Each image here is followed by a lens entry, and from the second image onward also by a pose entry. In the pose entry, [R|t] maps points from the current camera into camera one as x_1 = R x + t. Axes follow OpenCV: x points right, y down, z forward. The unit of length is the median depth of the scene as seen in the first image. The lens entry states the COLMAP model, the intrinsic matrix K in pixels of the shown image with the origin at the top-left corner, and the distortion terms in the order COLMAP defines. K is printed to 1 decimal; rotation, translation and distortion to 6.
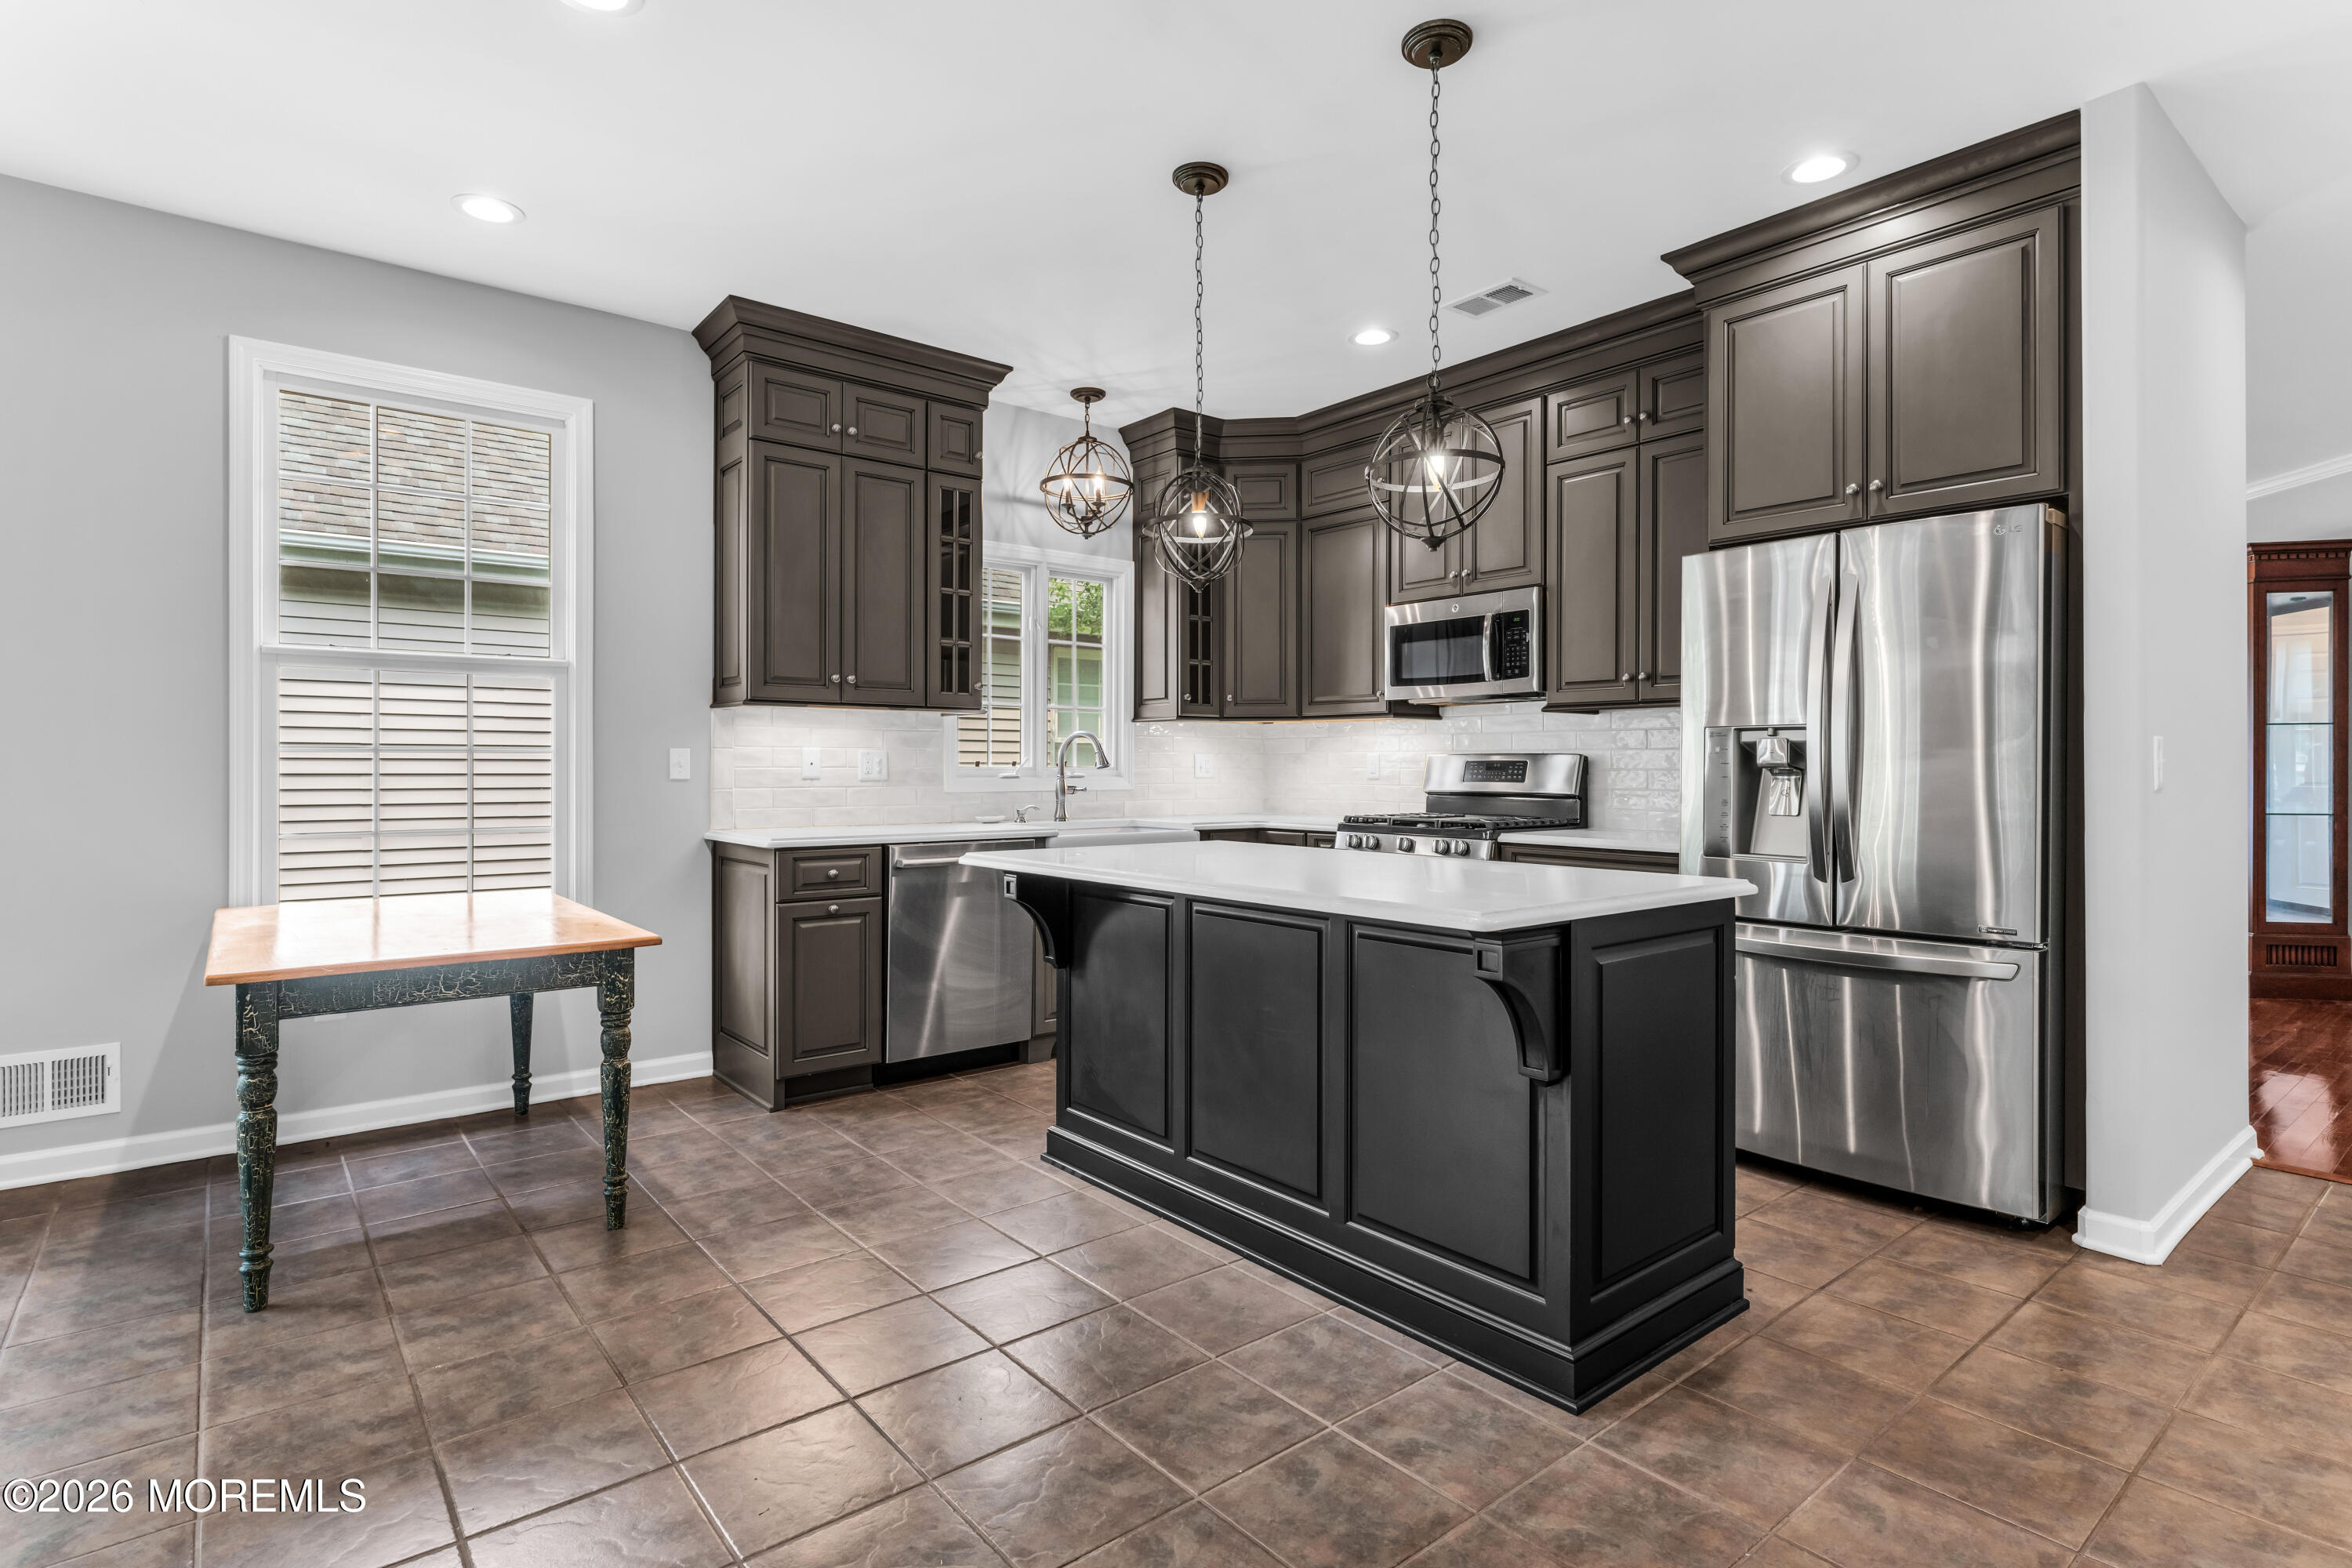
lens RADIAL K [[1172.8, 0, 1169.9], [0, 1172.8, 765.2], [0, 0, 1]] dist [-0.001841, -0.000203]
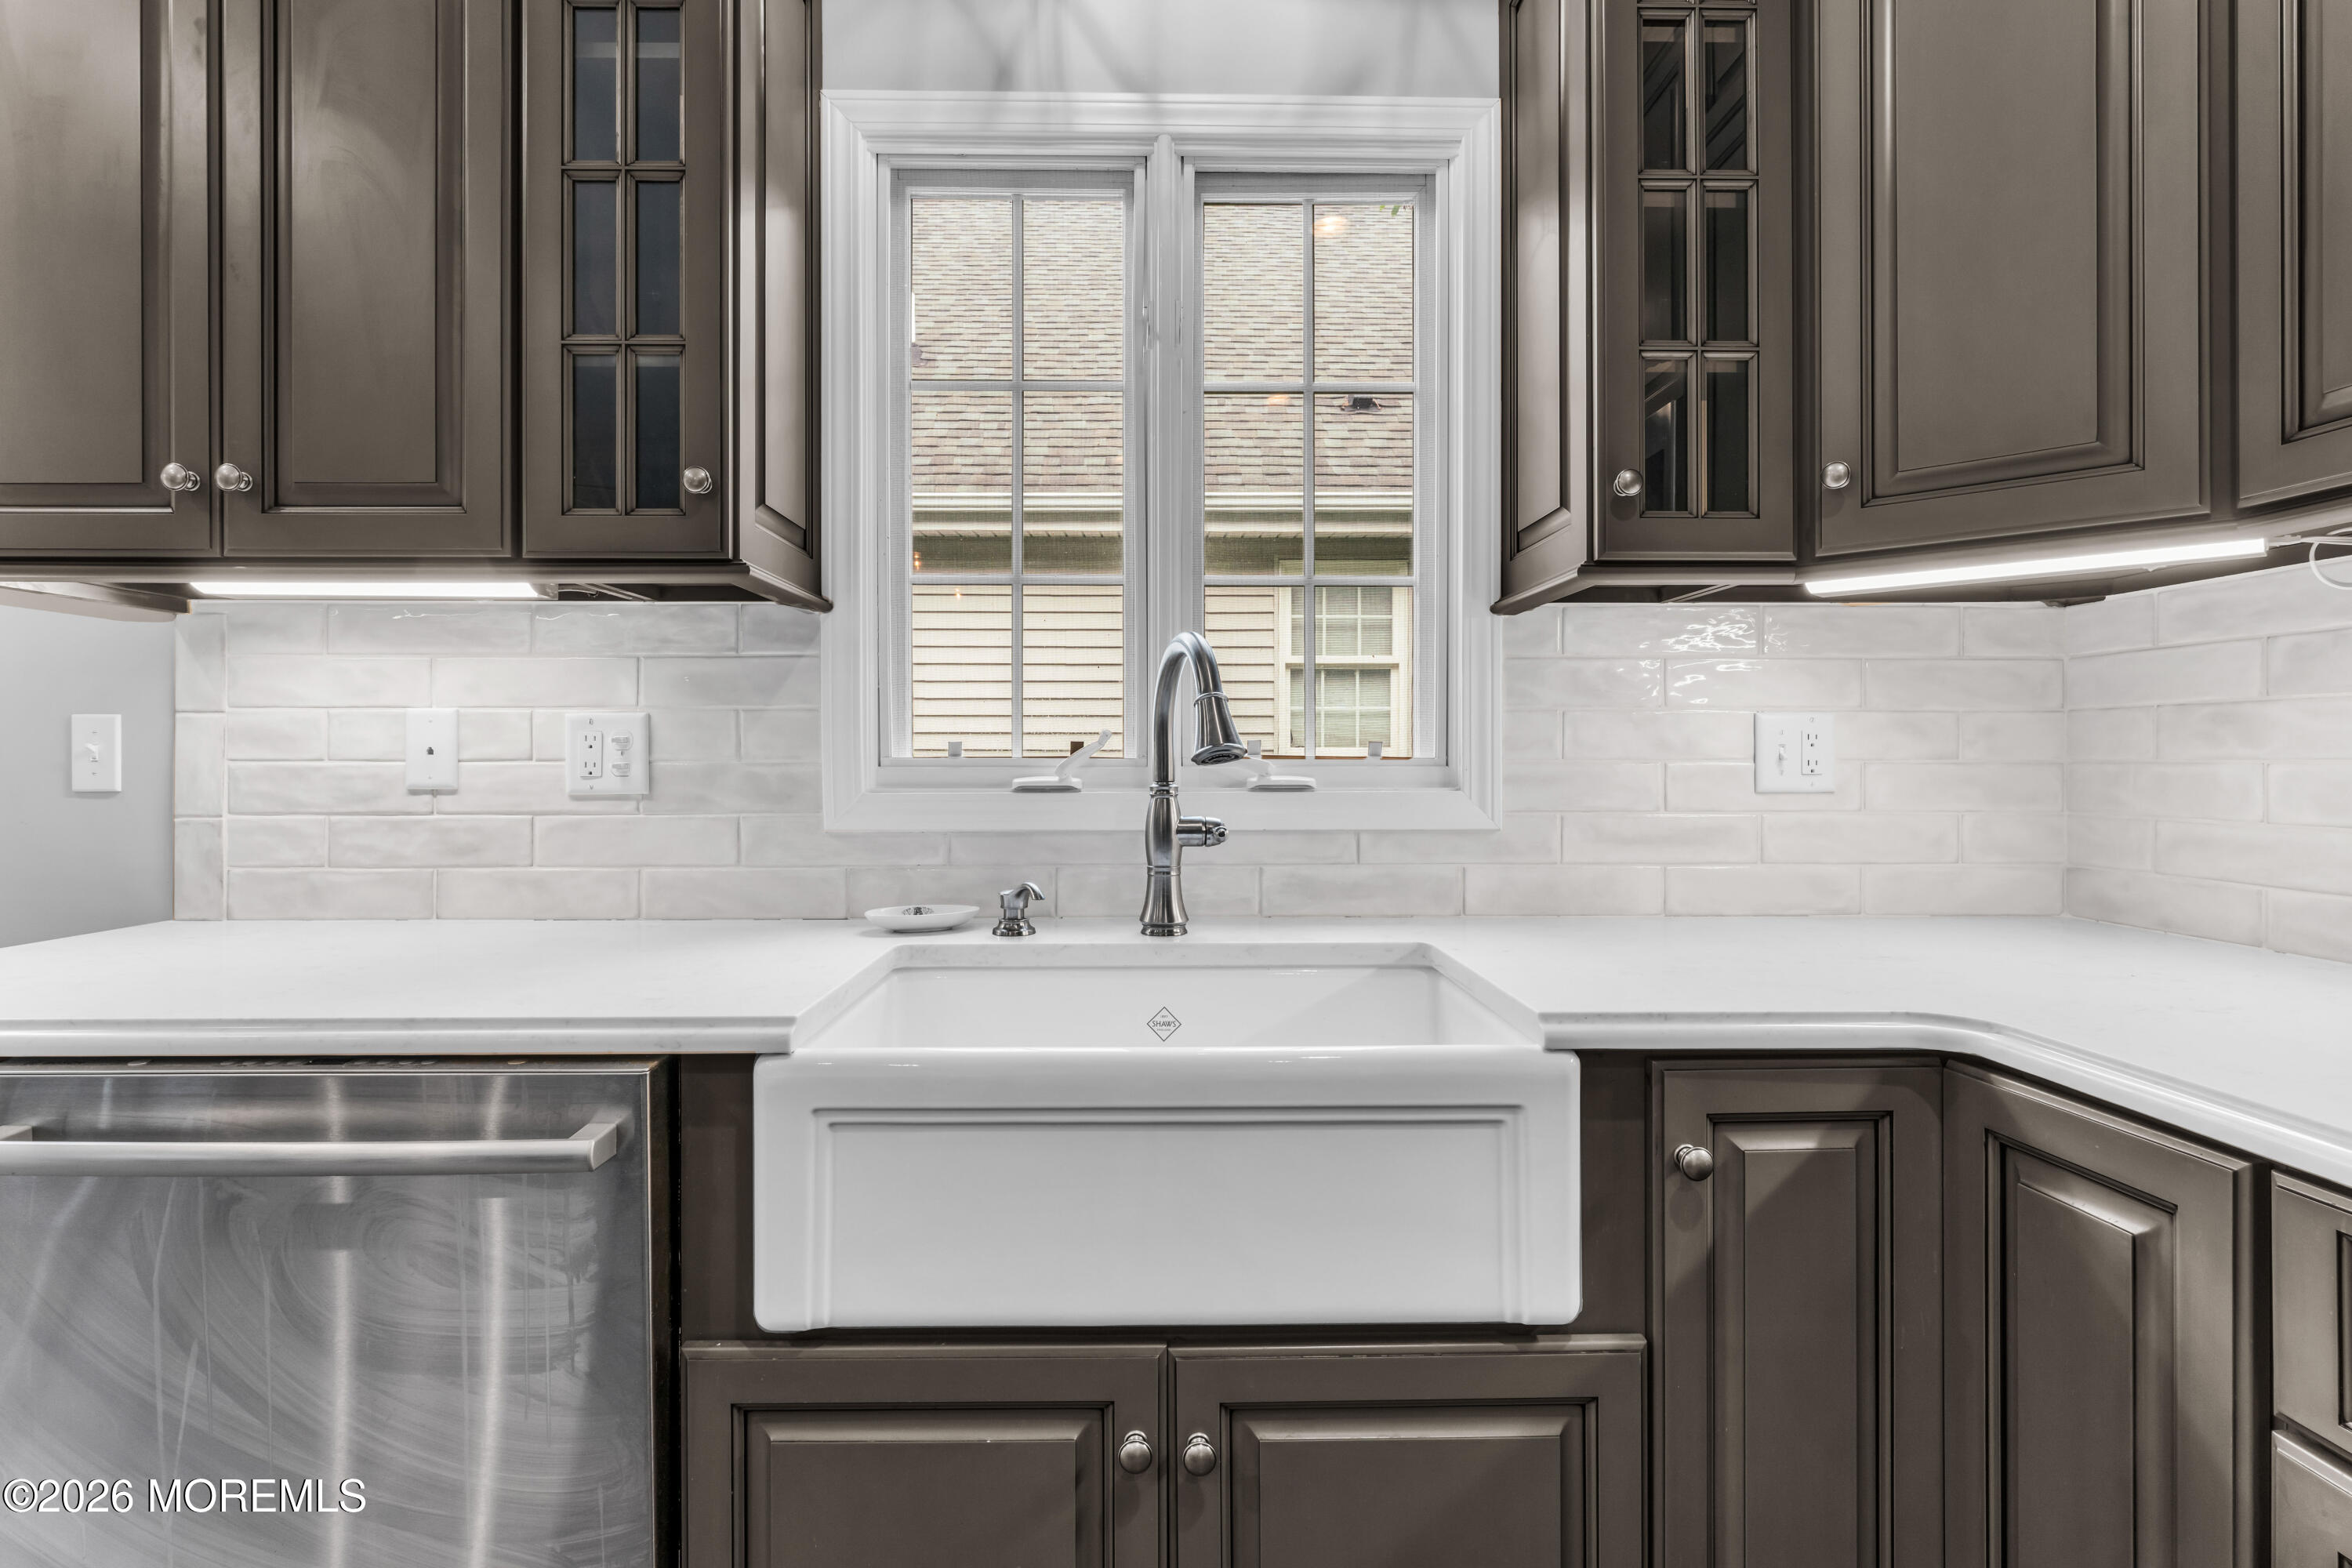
lens RADIAL K [[1126.4, 0, 1171.0], [0, 1126.4, 768.2], [0, 0, 1]] dist [-0.002035, 0.000249]
pose [[0.788463, 0.000681, -0.615082, 0.100576], [0.003706, 0.999976, 0.005859, 0.002927], [0.615071, -0.006899, 0.788442, 0.847590]]
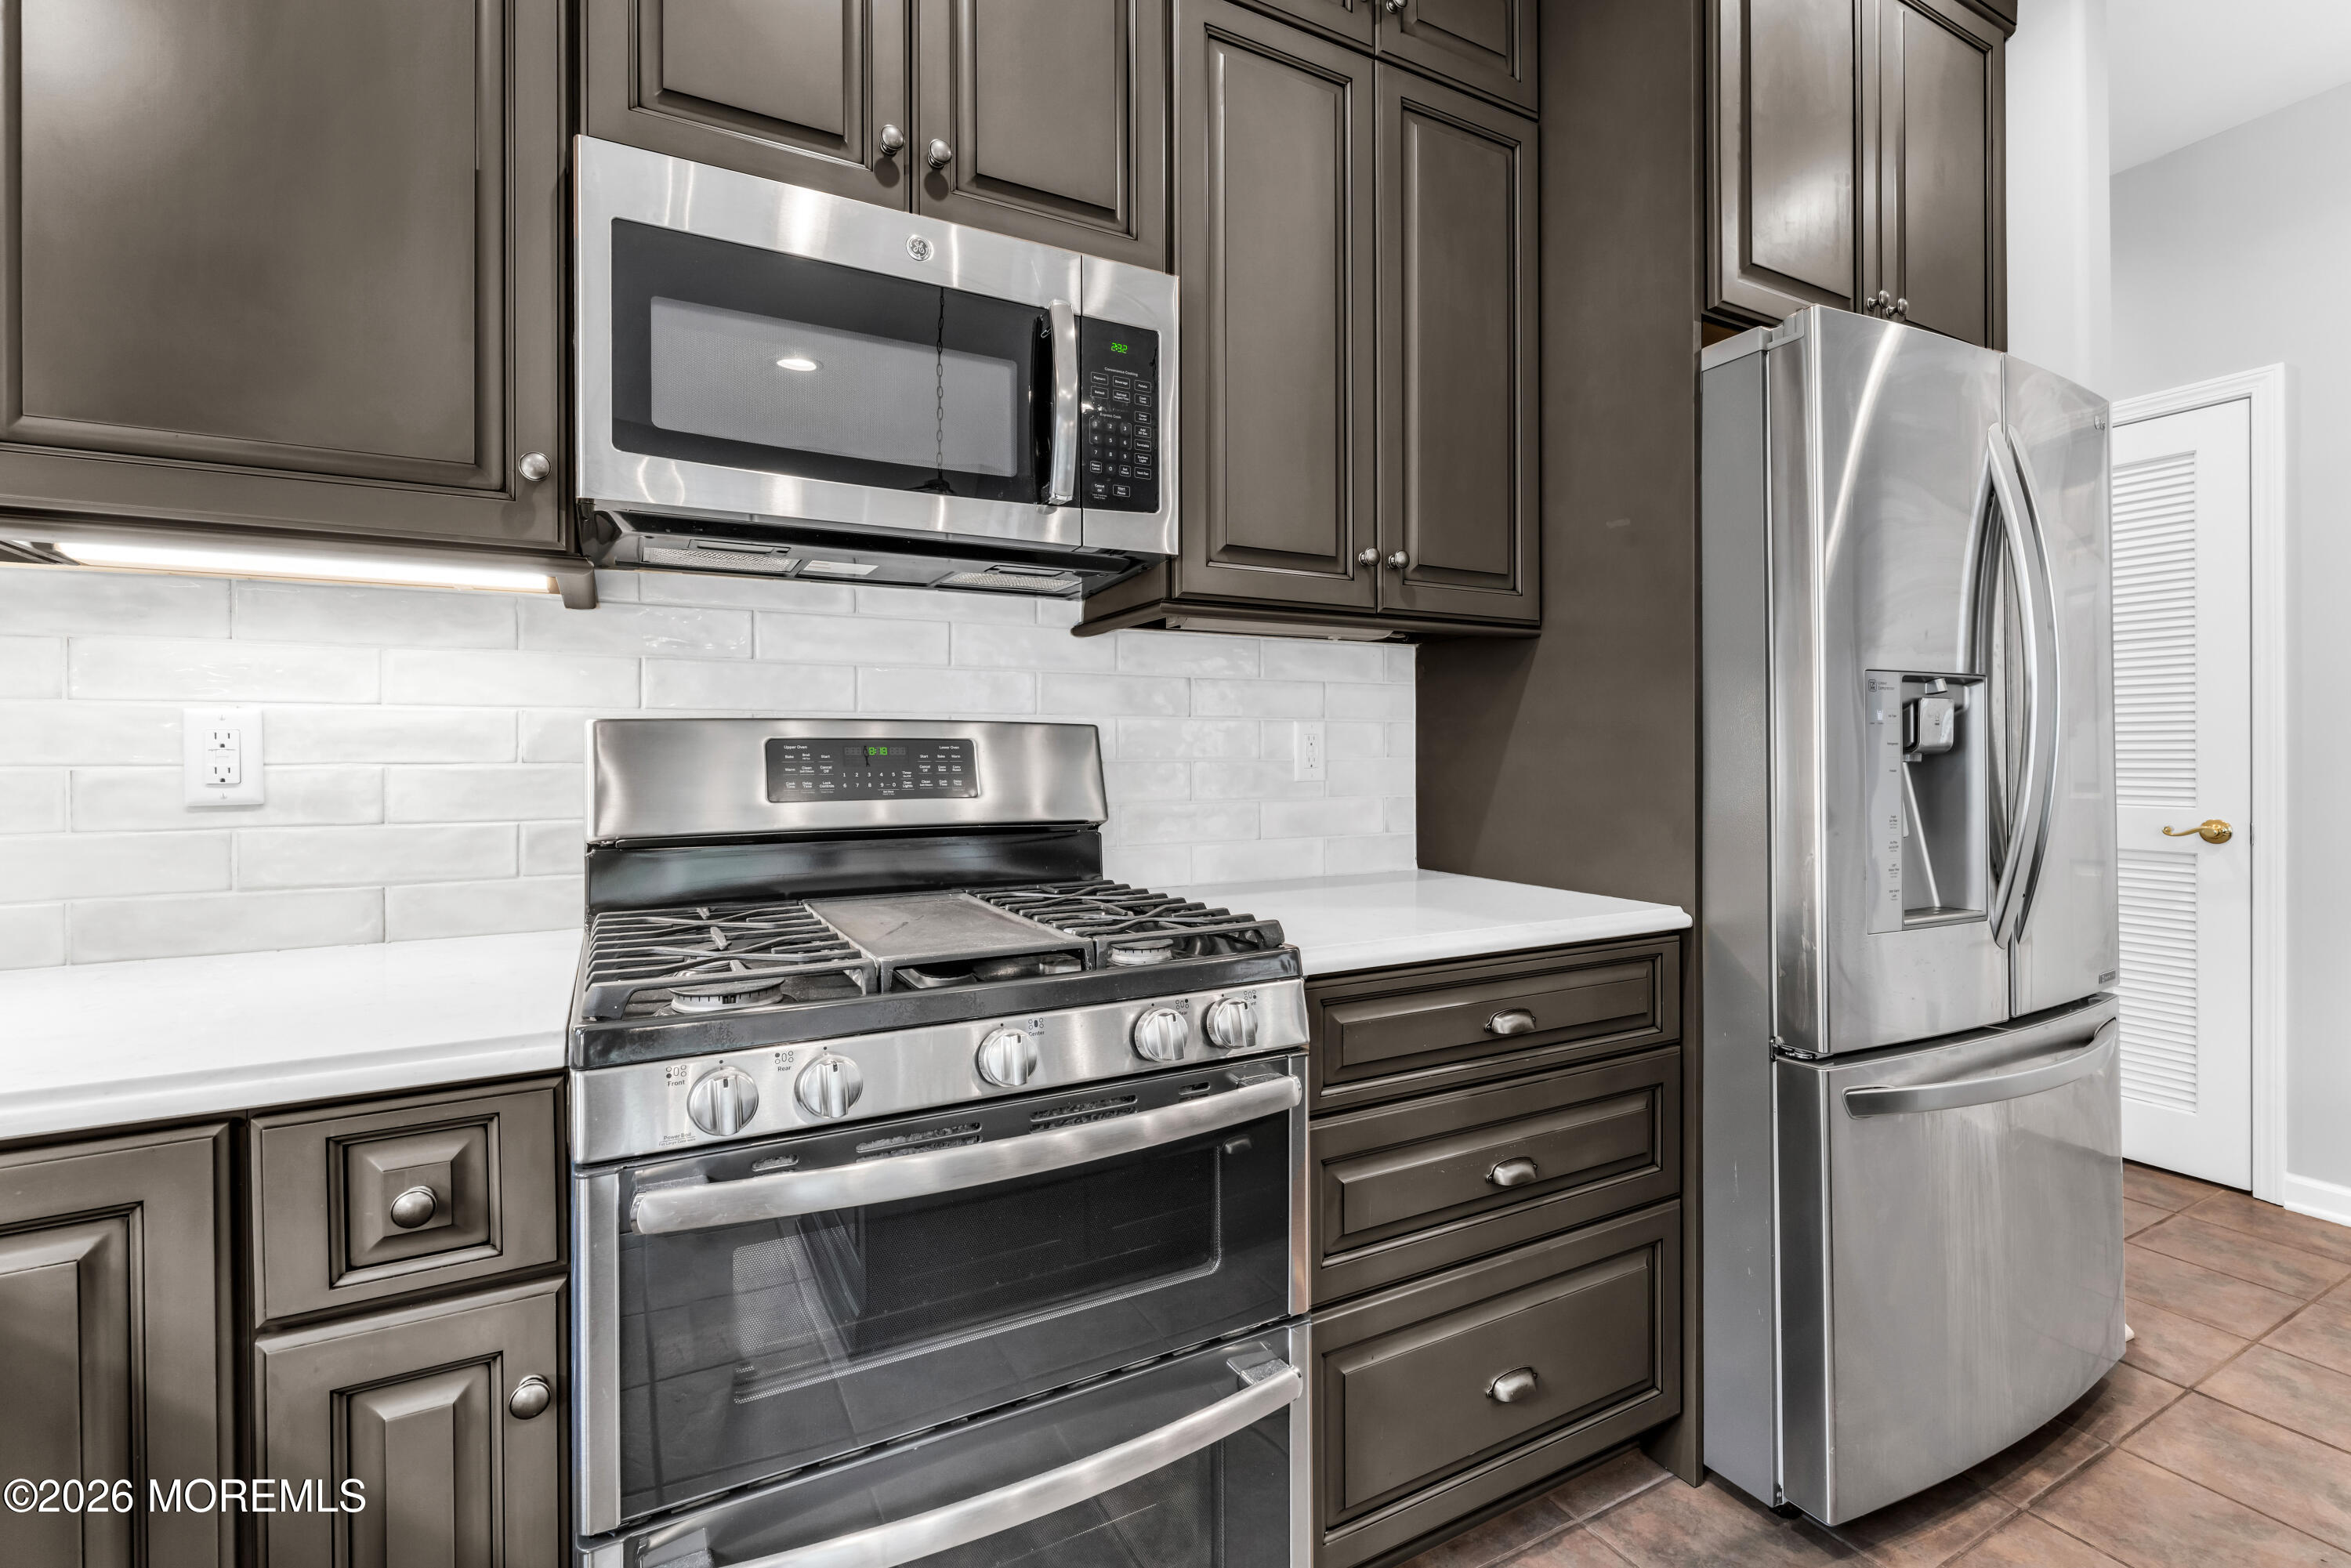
lens RADIAL K [[1035.0, 0, 1165.4], [0, 1035.0, 763.8], [0, 0, 1]] dist [-0.003094, -0.000513]
pose [[0.191933, -0.007914, 0.981376, -0.014975], [0.005775, 0.999959, 0.006935, 0.002155], [-0.981391, 0.004336, 0.191971, 0.887958]]
